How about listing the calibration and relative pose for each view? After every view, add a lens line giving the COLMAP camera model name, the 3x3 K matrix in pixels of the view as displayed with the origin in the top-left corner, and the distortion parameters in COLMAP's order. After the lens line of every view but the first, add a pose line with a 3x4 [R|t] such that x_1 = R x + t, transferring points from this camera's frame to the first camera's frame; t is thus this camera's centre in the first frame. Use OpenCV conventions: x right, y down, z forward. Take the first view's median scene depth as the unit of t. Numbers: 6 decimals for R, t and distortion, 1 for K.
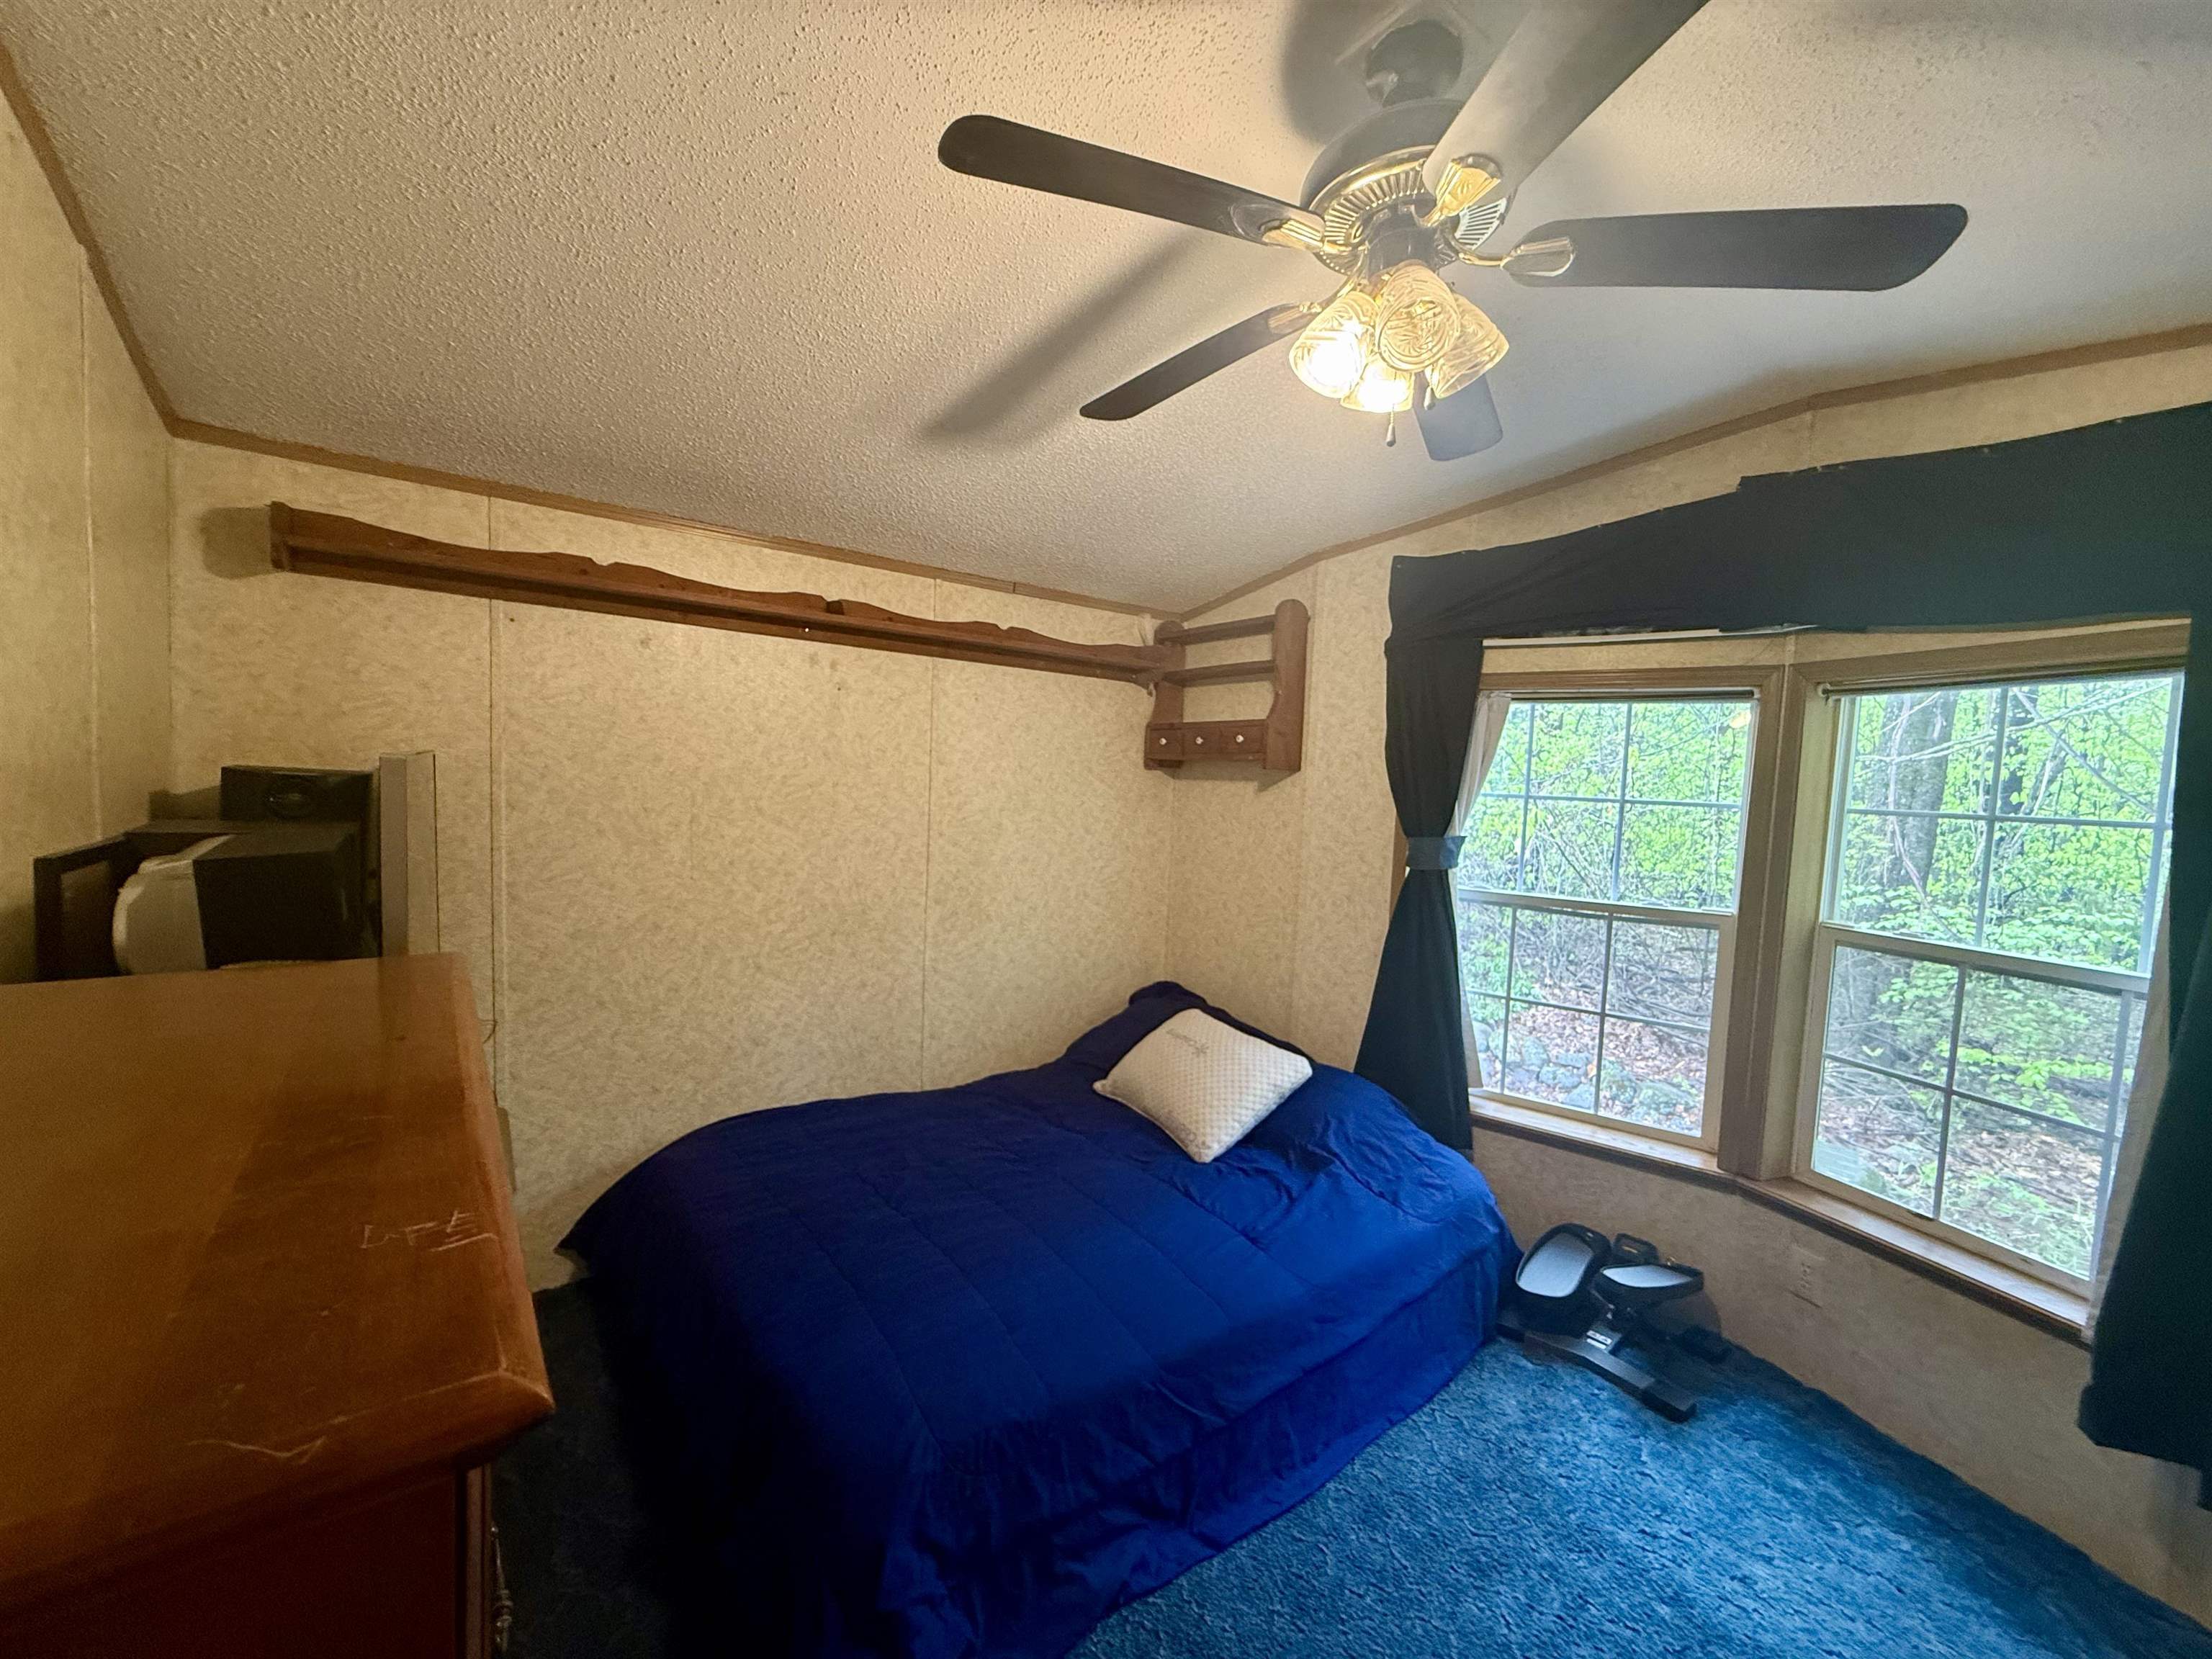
lens RADIAL K [[903.4, 0, 1098.6], [0, 903.4, 827.4], [0, 0, 1]] dist [-0.001934, 0.000693]
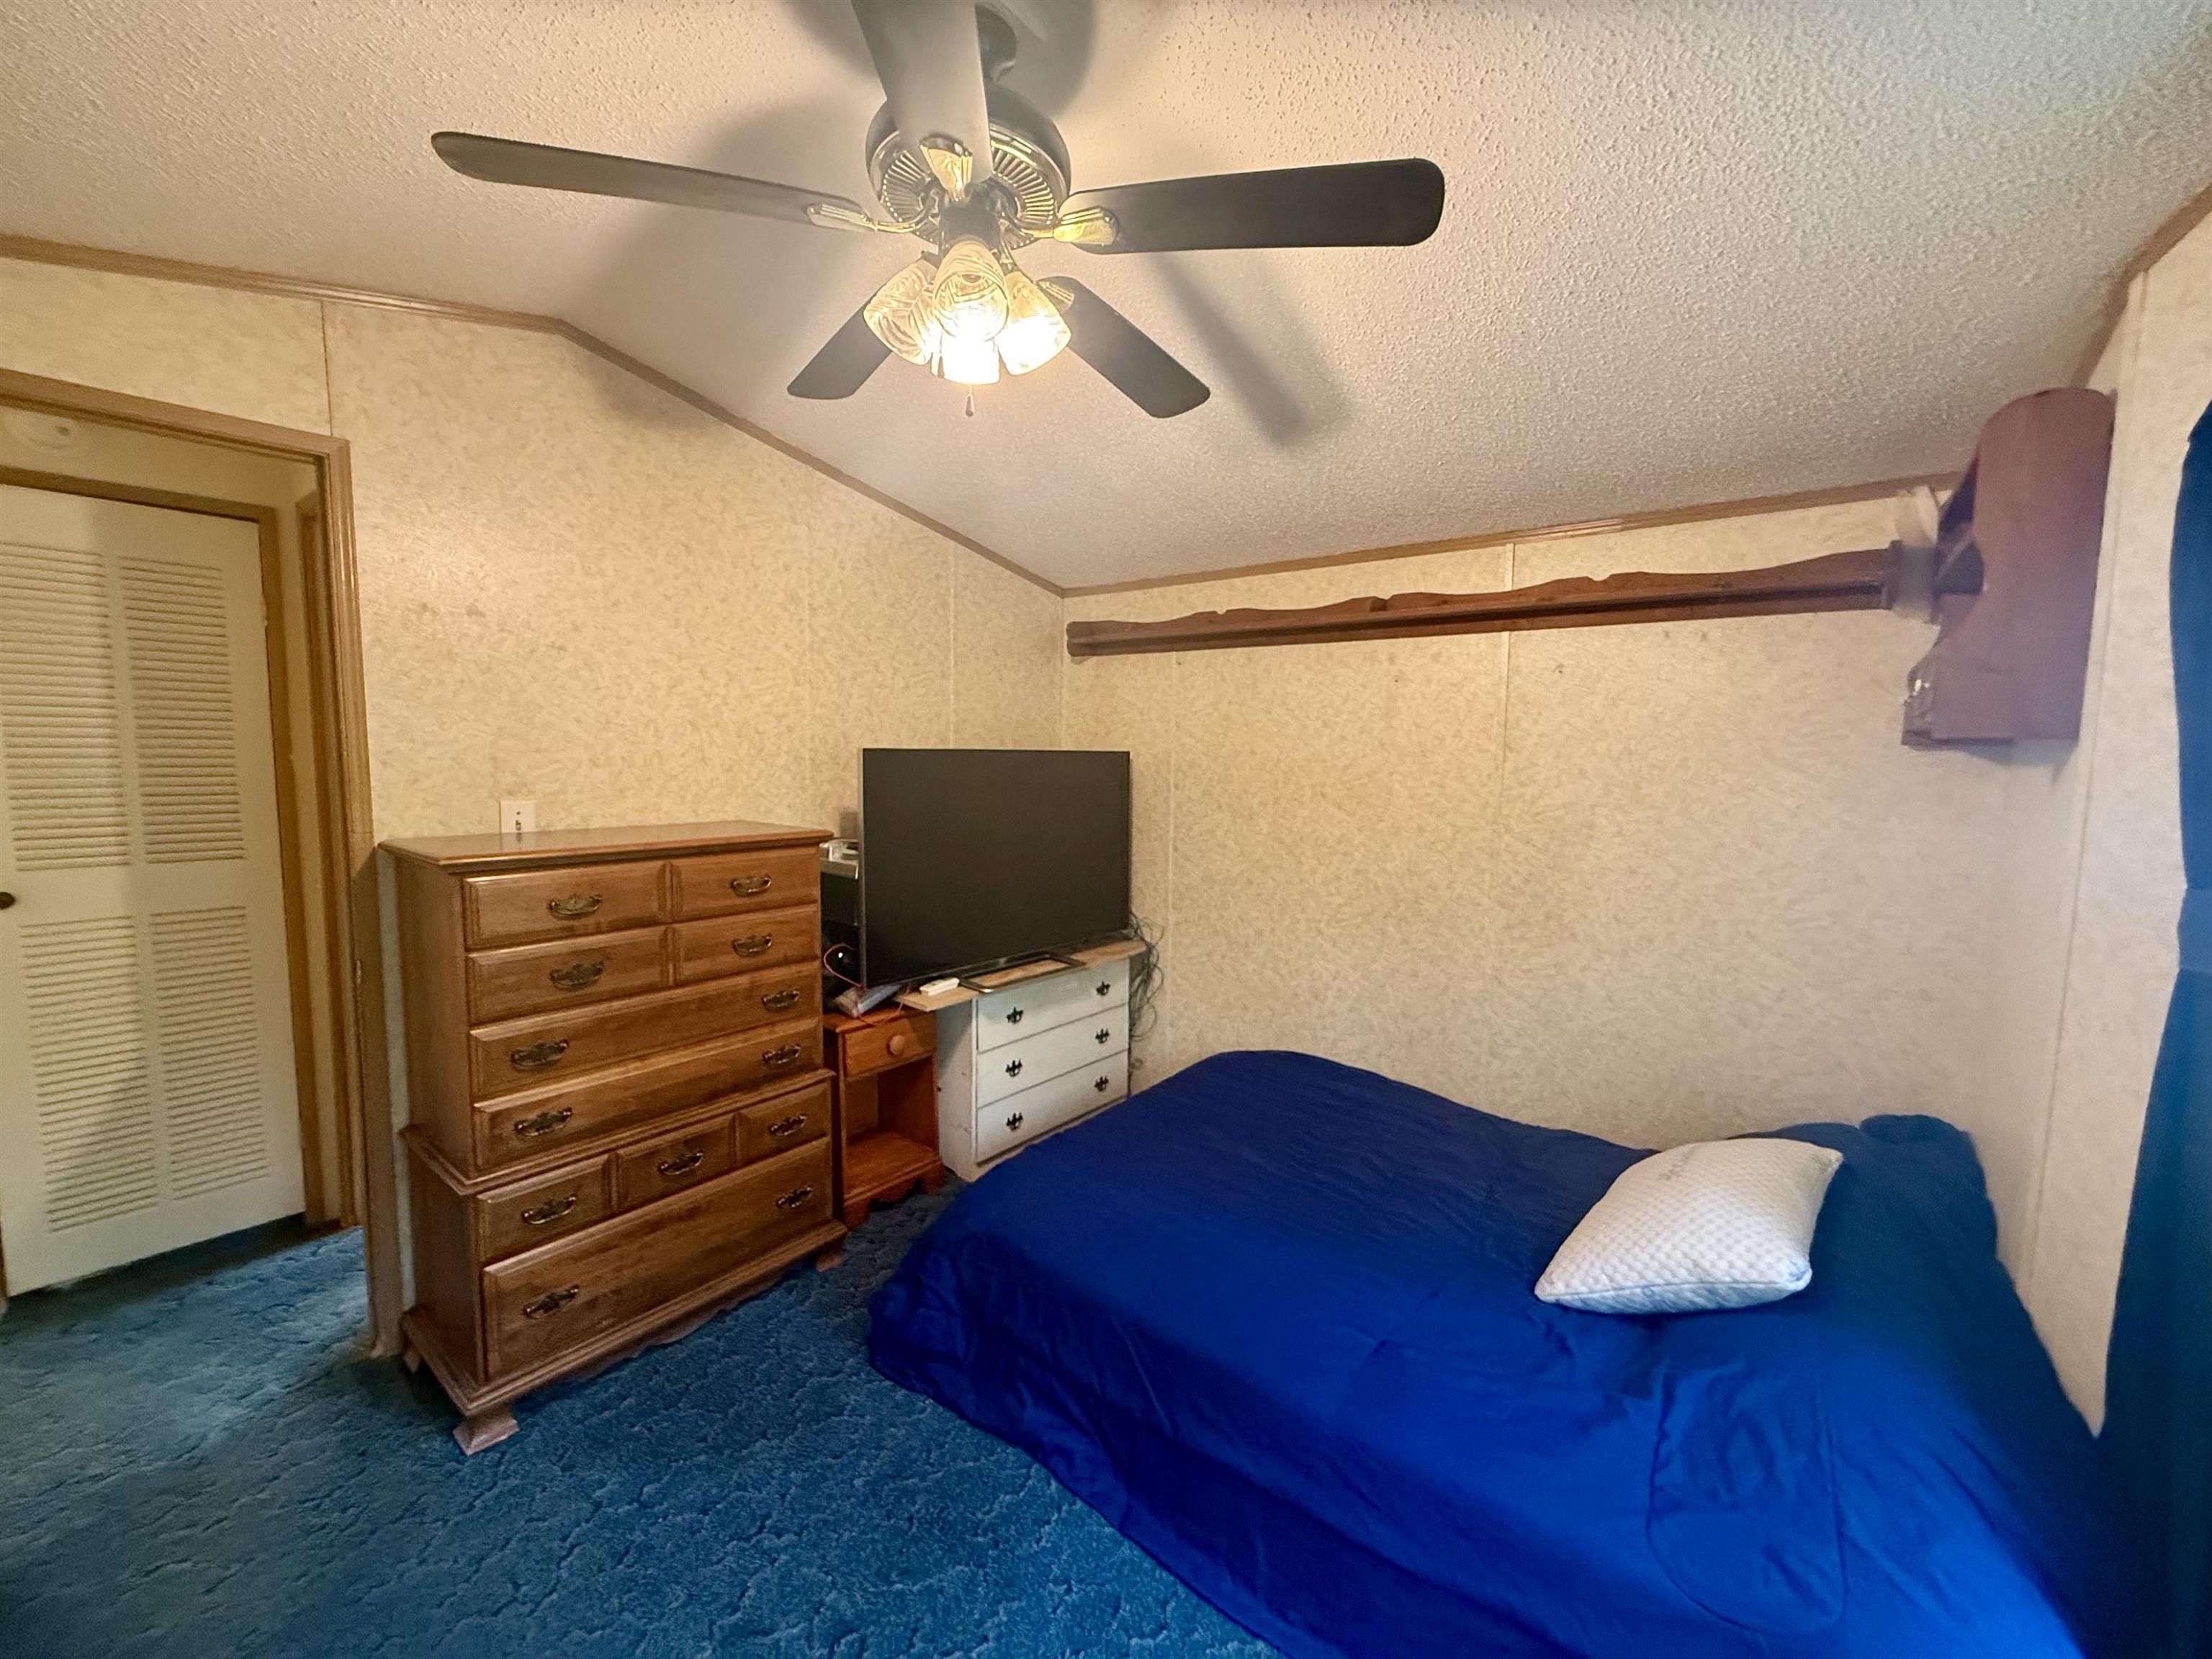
lens RADIAL K [[891.6, 0, 1099.2], [0, 891.6, 838.4], [0, 0, 1]] dist [-0.000637, -0.000032]
pose [[0.224497, 0.052684, -0.973050, 0.640161], [-0.071751, 0.996721, 0.037411, 0.013167], [0.971830, 0.061418, 0.227541, 0.442946]]
